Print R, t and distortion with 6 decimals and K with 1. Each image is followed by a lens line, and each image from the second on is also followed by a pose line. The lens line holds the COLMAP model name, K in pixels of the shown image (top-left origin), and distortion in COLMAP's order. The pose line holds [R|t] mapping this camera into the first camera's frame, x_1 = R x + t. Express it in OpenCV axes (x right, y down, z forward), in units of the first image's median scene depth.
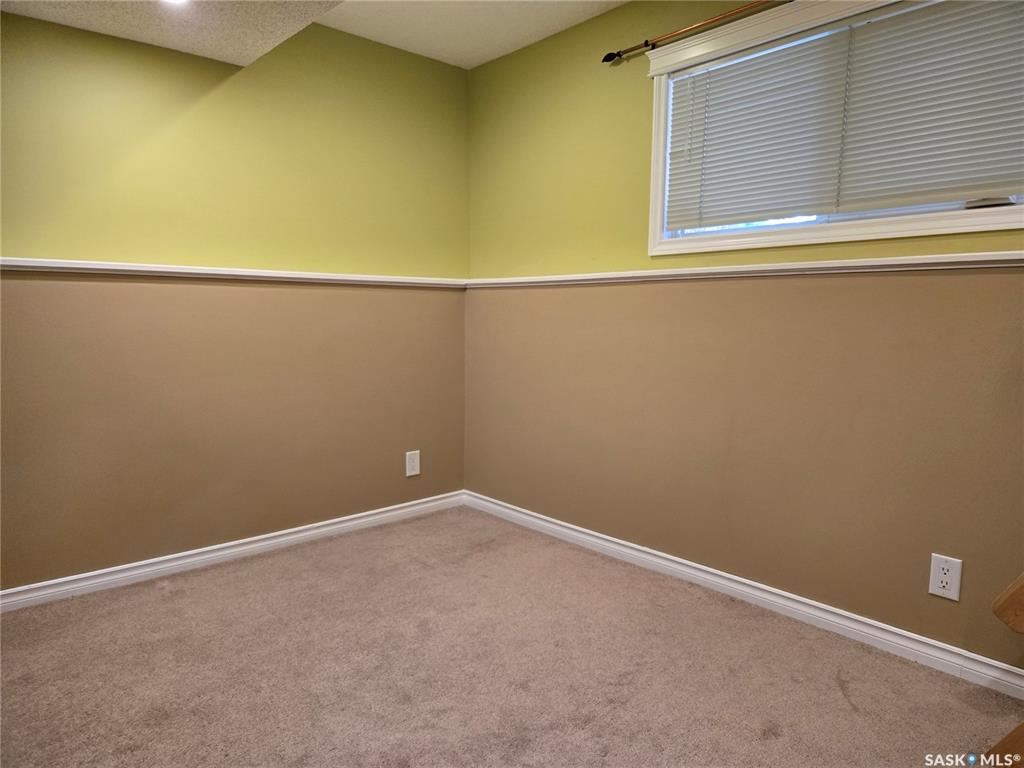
lens RADIAL K [[682.9, 0, 510.1], [0, 682.9, 388.8], [0, 0, 1]] dist [0.066321, -0.053426]
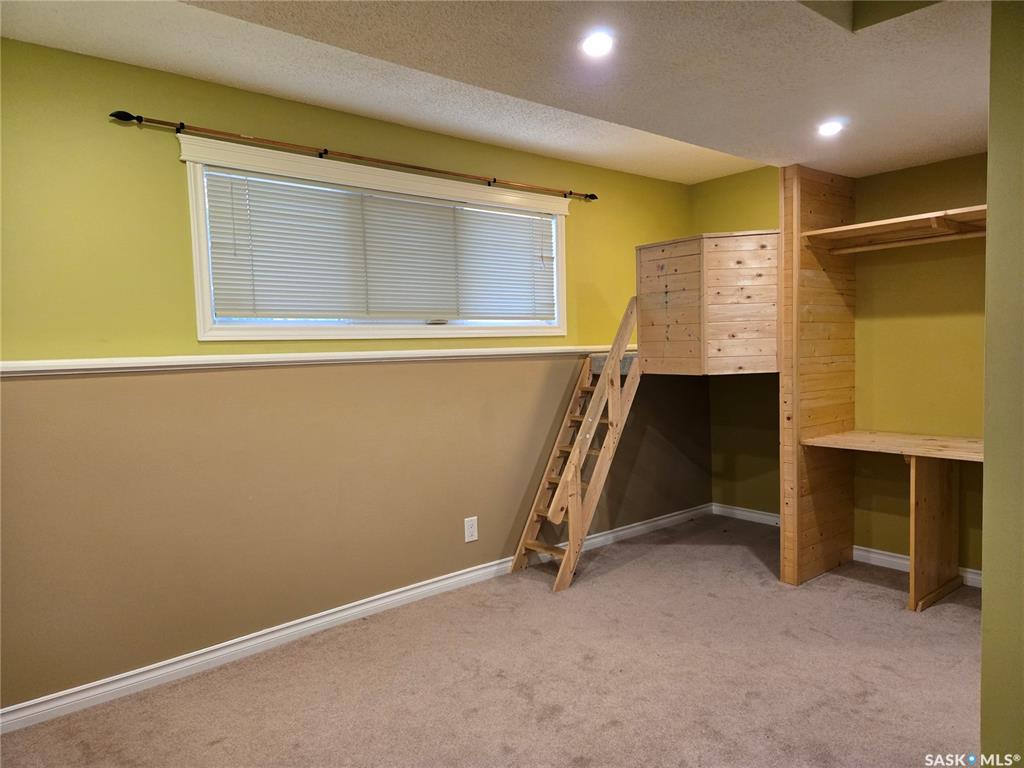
lens RADIAL K [[682.9, 0, 510.7], [0, 682.9, 391.3], [0, 0, 1]] dist [0.066321, -0.053426]
pose [[0.017861, -0.066632, 0.997618, -0.814960], [0.144641, 0.987453, 0.063363, -0.130882], [-0.989323, 0.143165, 0.027275, 0.589918]]
